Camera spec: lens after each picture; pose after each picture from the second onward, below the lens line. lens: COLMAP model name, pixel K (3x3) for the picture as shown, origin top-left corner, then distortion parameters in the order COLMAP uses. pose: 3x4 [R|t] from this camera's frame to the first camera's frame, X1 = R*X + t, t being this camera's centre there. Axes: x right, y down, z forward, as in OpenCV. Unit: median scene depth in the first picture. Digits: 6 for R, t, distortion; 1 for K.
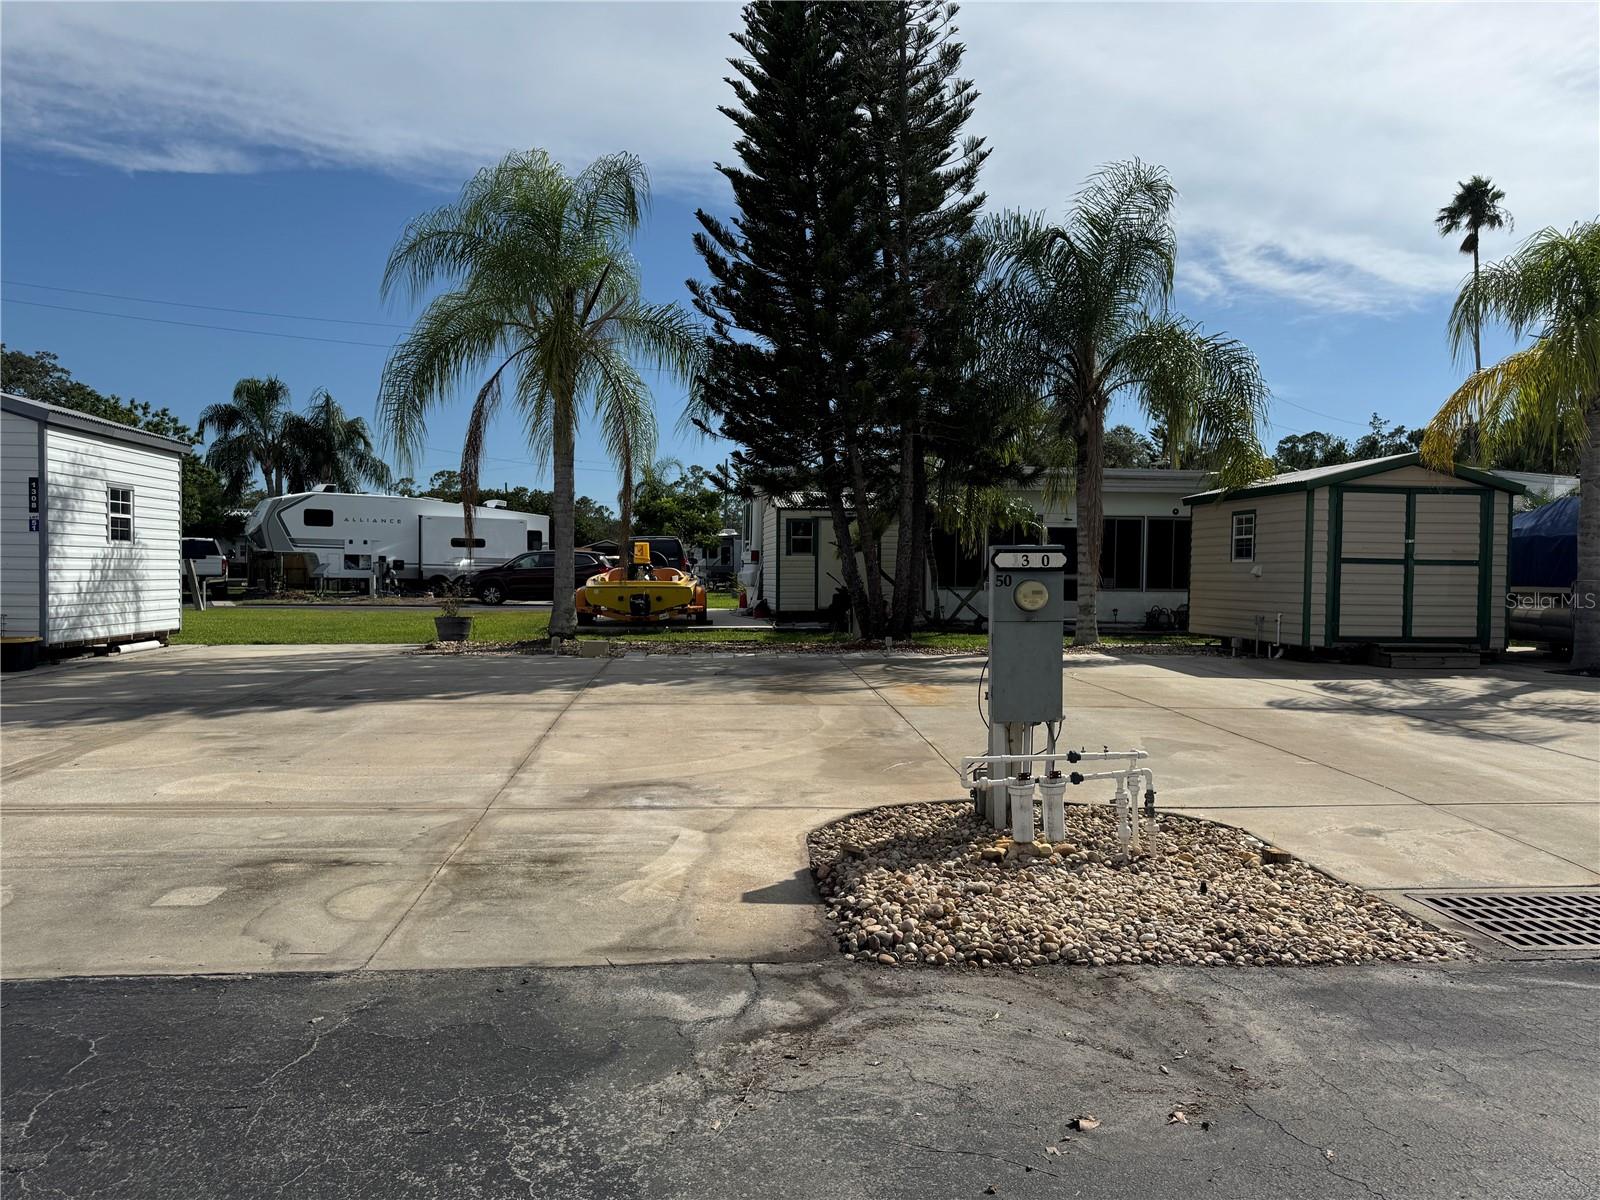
lens RADIAL K [[1117.9, 0, 799.3], [0, 1117.9, 592.2], [0, 0, 1]] dist [-0.006357, -0.006673]
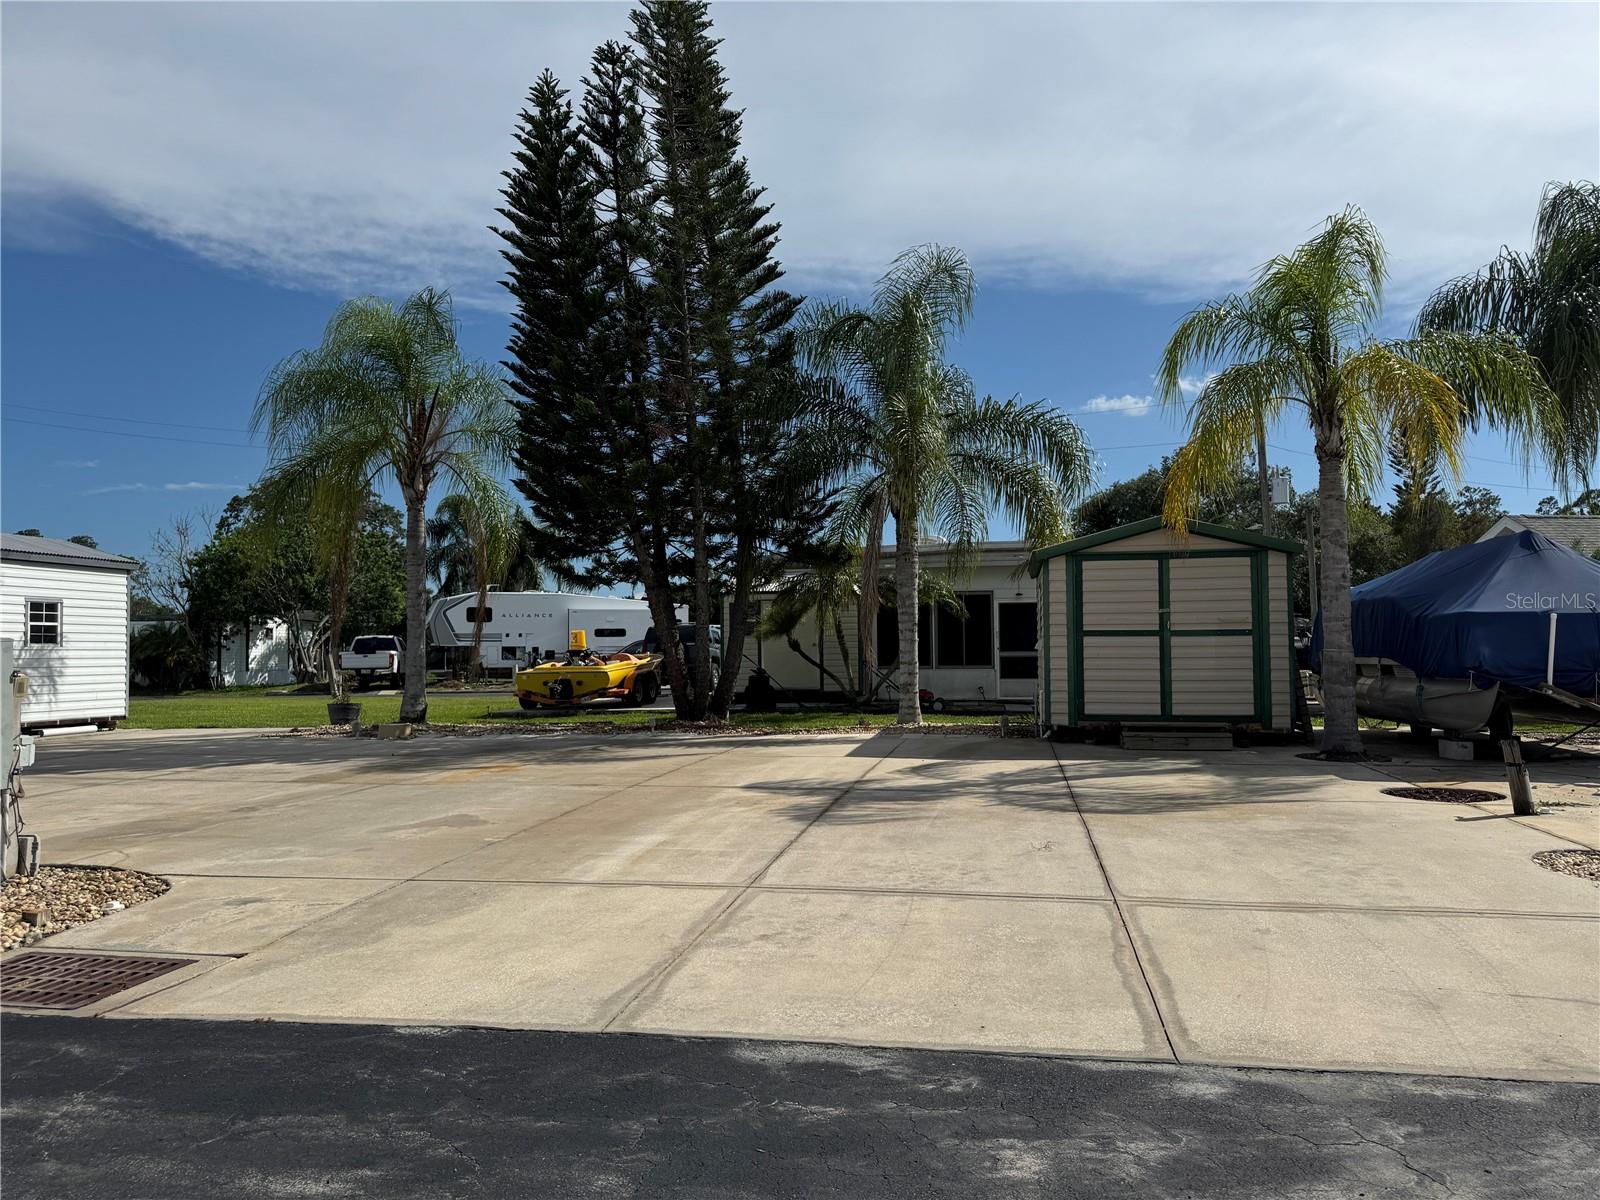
lens RADIAL K [[1091.7, 0, 800.0], [0, 1091.7, 600.0], [0, 0, 1]] dist [0.098967, -0.110897]
pose [[0.960849, -0.034472, -0.274920, 0.504010], [0.015817, 0.997436, -0.069787, 0.004294], [0.276621, 0.062707, 0.958931, 0.043480]]
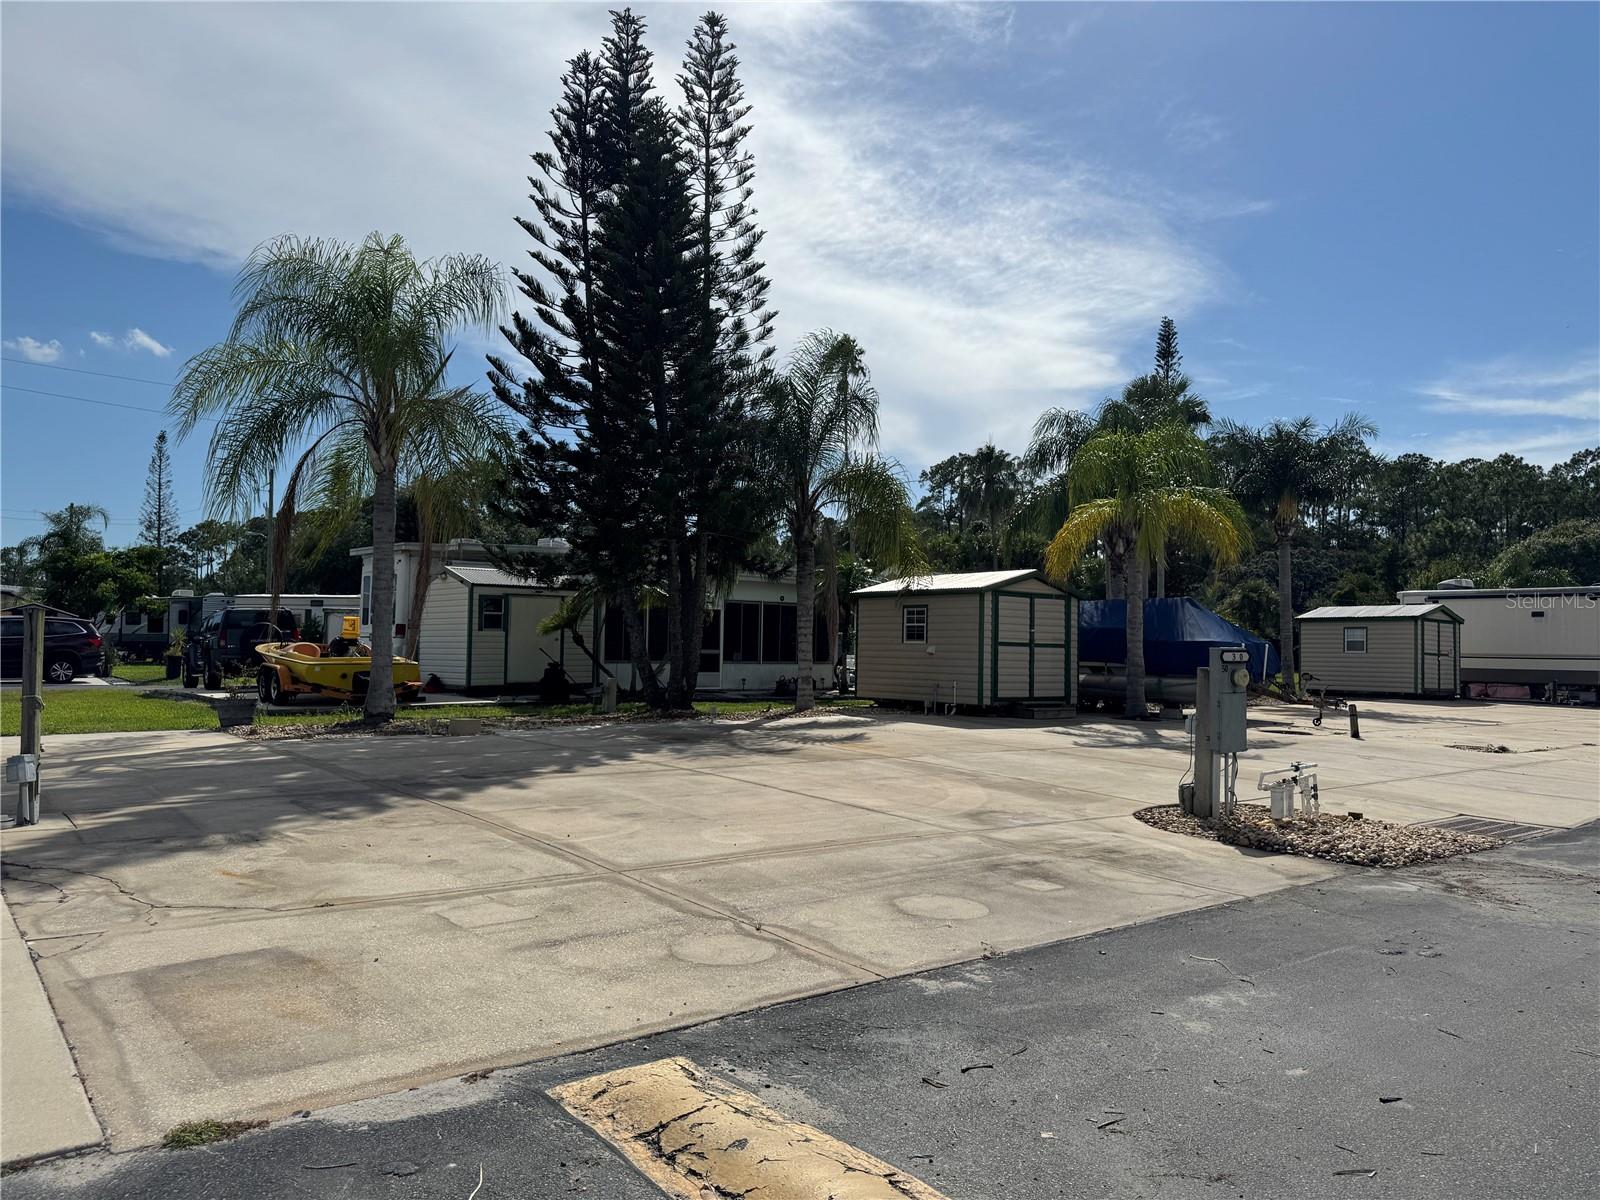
lens RADIAL K [[1093.7, 0, 829.8], [0, 1093.7, 558.1], [0, 0, 1]] dist [0.057108, -0.001506]
pose [[0.823461, 0.049805, 0.565183, -0.476484], [0.002008, 0.995878, -0.090685, -0.010718], [-0.567369, 0.075810, 0.819966, -0.028363]]
